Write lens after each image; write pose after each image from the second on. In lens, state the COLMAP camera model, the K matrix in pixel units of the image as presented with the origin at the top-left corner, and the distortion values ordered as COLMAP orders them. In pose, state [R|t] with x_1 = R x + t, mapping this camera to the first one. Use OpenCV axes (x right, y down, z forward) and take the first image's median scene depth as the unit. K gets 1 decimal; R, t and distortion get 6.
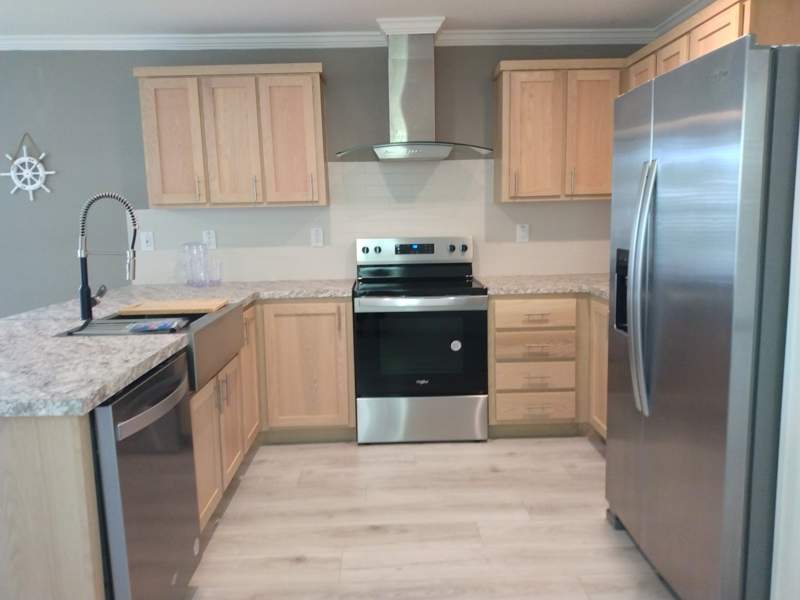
lens RADIAL K [[597.5, 0, 400.0], [0, 597.5, 300.0], [0, 0, 1]] dist [0.062578, -0.100030]
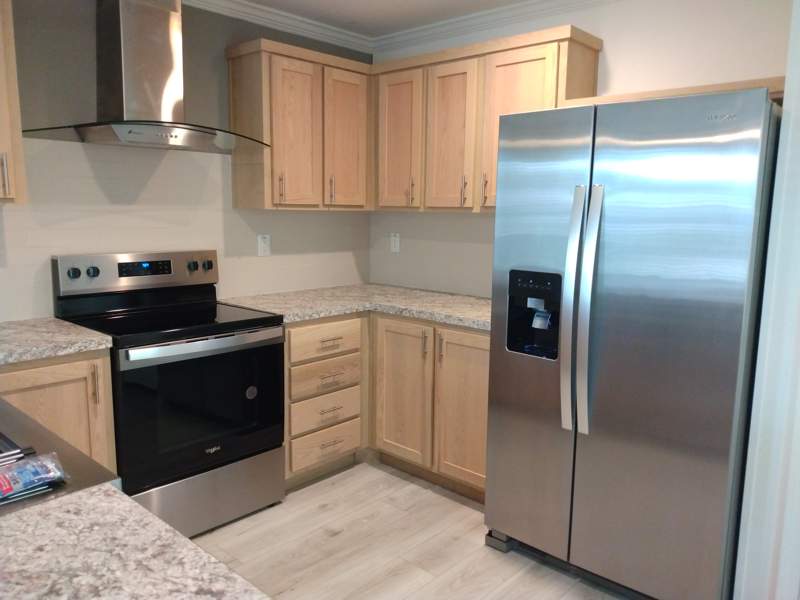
lens RADIAL K [[609.2, 0, 400.0], [0, 609.2, 300.0], [0, 0, 1]] dist [0.083282, -0.162714]
pose [[0.700036, -0.073910, 0.710272, -0.321454], [0.073957, 0.996785, 0.030833, -0.053140], [-0.710267, 0.030945, 0.703252, 0.286786]]
